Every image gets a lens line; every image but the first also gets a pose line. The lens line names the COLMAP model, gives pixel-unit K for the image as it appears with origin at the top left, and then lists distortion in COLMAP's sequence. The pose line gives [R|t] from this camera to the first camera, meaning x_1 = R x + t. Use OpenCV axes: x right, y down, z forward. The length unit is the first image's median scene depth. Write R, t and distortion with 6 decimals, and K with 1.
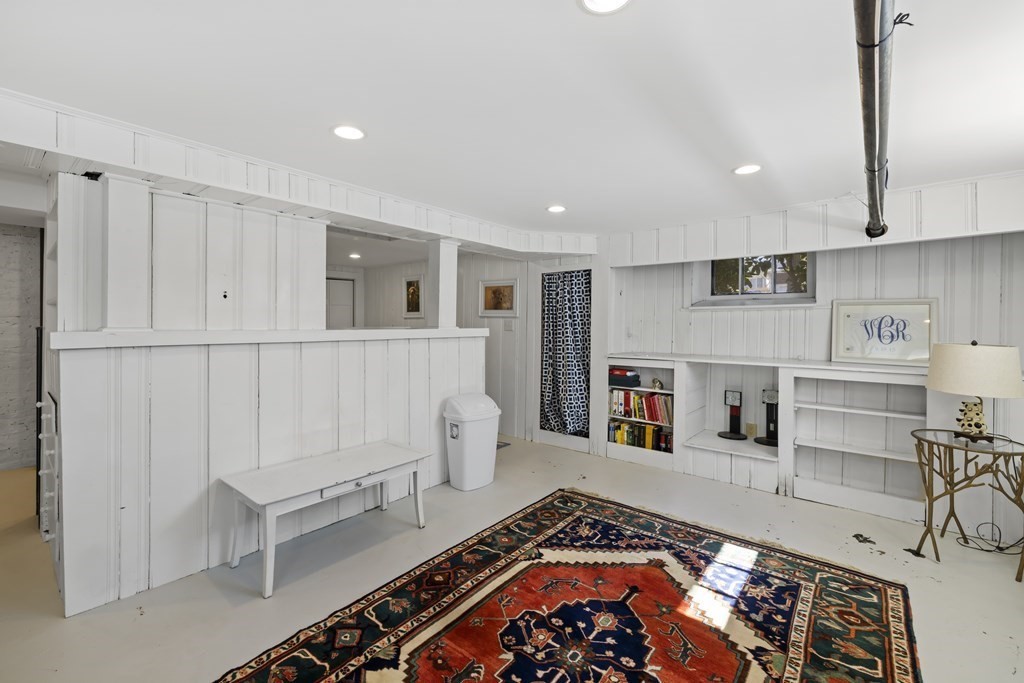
lens RADIAL K [[431.8, 0, 513.9], [0, 431.8, 331.1], [0, 0, 1]] dist [-0.001567, 0.000485]
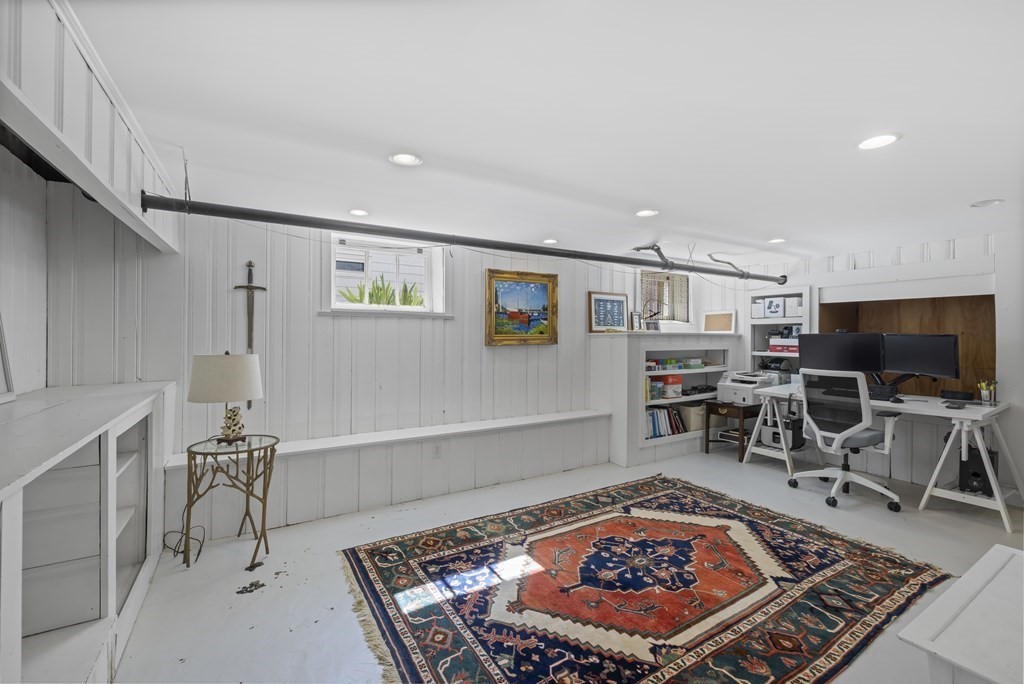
lens RADIAL K [[431.8, 0, 512.9], [0, 431.8, 334.2], [0, 0, 1]] dist [-0.001567, 0.000485]
pose [[-0.943855, -0.007136, 0.330283, 0.054526], [-0.002309, 0.999885, 0.015003, -0.038105], [-0.330352, 0.013398, -0.943763, 1.984081]]
